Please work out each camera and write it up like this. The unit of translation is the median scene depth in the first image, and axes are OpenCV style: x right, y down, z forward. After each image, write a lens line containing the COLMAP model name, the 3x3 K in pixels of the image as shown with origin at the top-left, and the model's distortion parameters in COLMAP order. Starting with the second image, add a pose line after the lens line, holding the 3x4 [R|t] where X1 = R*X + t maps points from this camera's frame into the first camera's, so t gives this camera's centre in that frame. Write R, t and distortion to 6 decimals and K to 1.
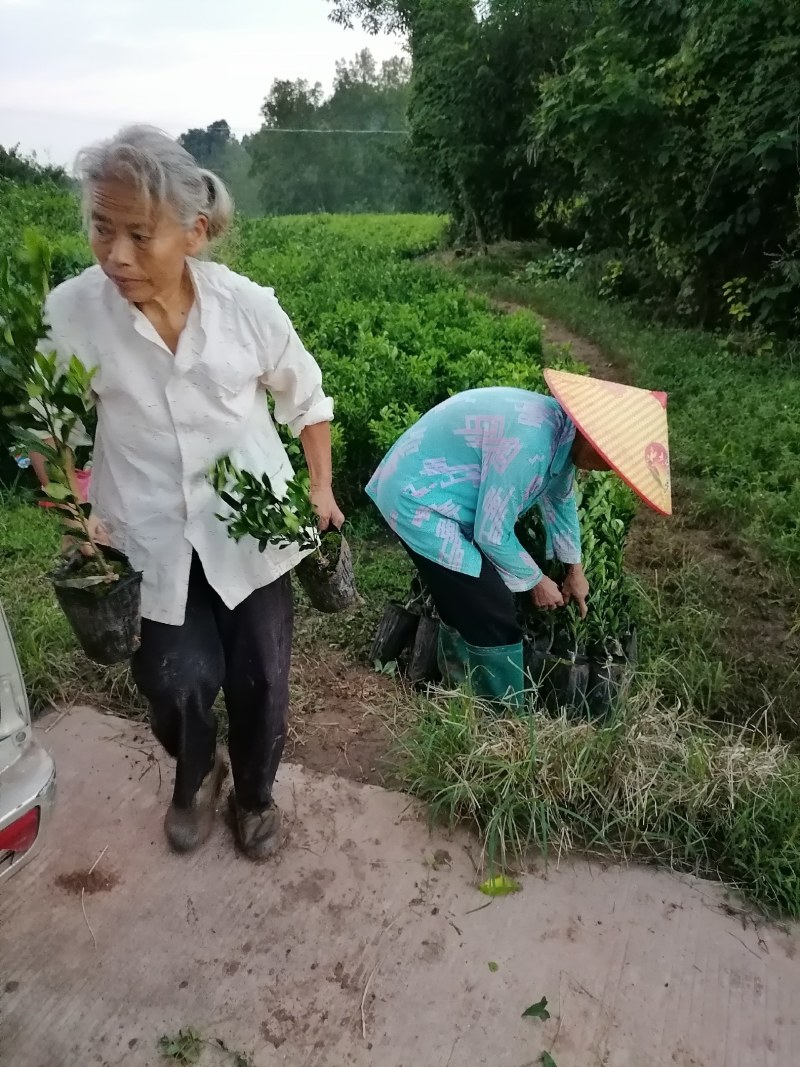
lens RADIAL K [[782.8, 0, 407.0], [0, 782.8, 531.3], [0, 0, 1]] dist [0.001788, -0.009489]
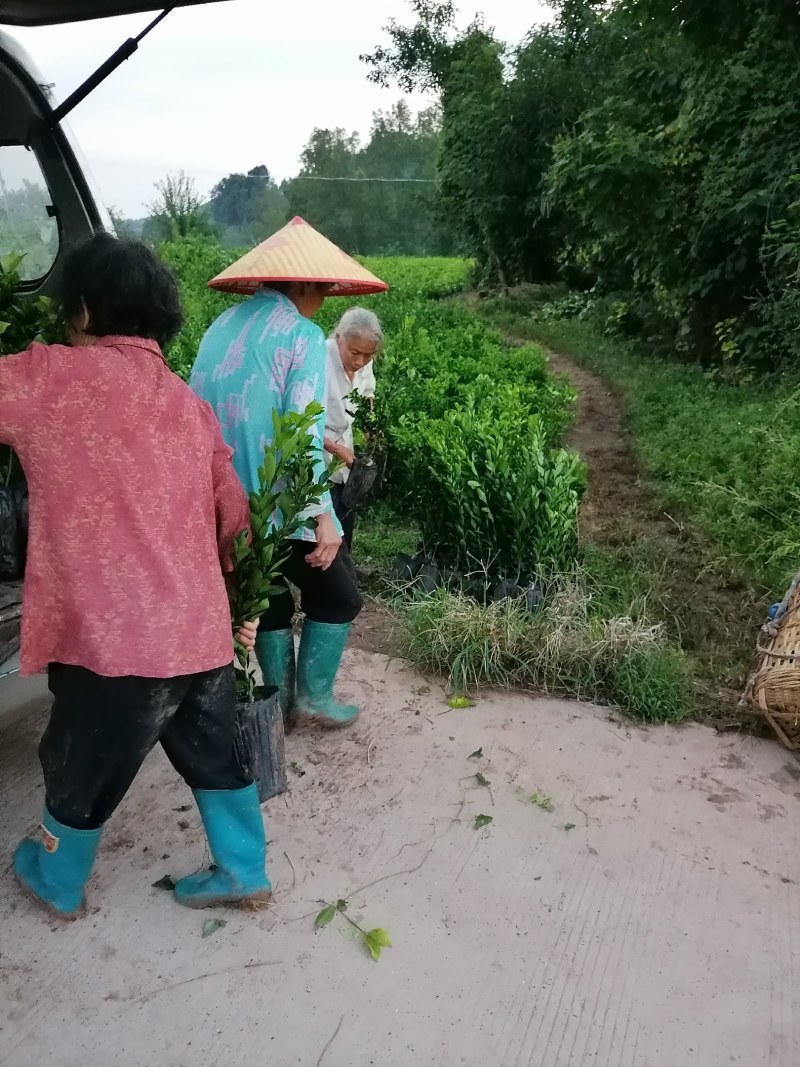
lens RADIAL K [[769.8, 0, 400.0], [0, 769.8, 533.5], [0, 0, 1]] dist [0.004512, -0.009714]
pose [[0.998893, 0.023186, -0.040925, 0.009953], [-0.024800, 0.998916, -0.039390, 0.034668], [0.039967, 0.040361, 0.998386, -0.094880]]
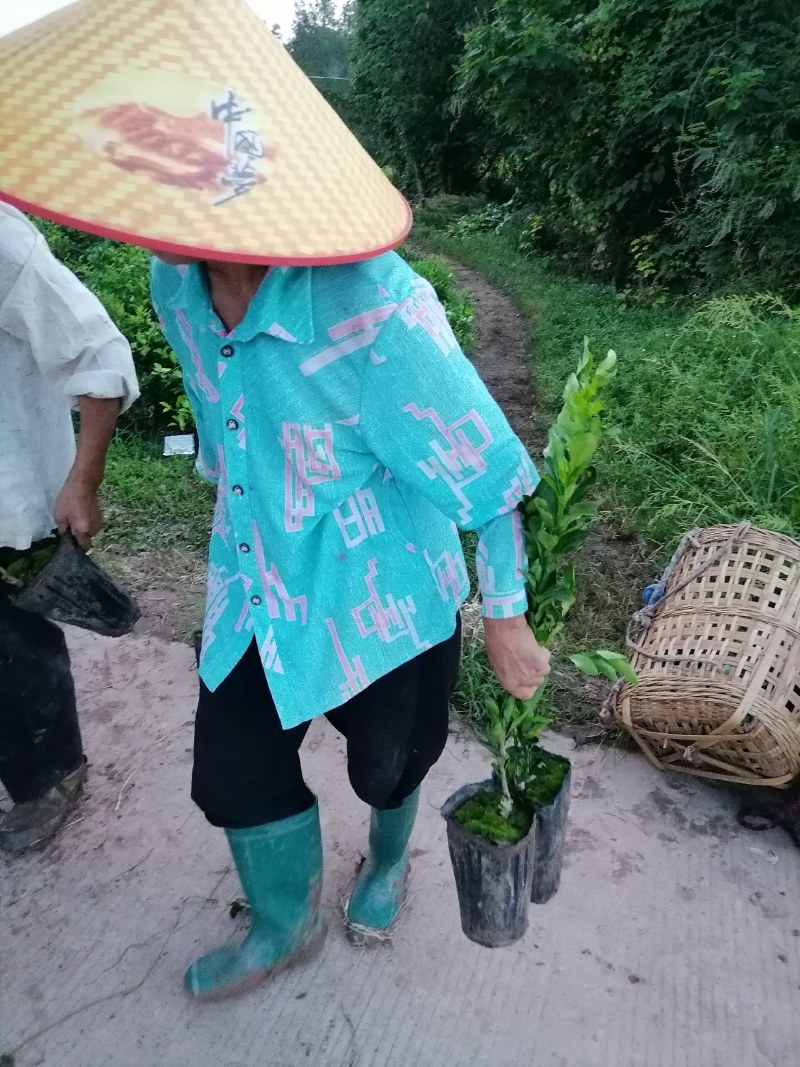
lens RADIAL K [[769.8, 0, 400.0], [0, 769.8, 533.5], [0, 0, 1]] dist [0.004512, -0.009714]
pose [[0.998415, 0.017169, 0.053601, 0.048157], [-0.020280, 0.998107, 0.058064, 0.020209], [-0.052503, -0.059059, 0.996873, -0.030793]]
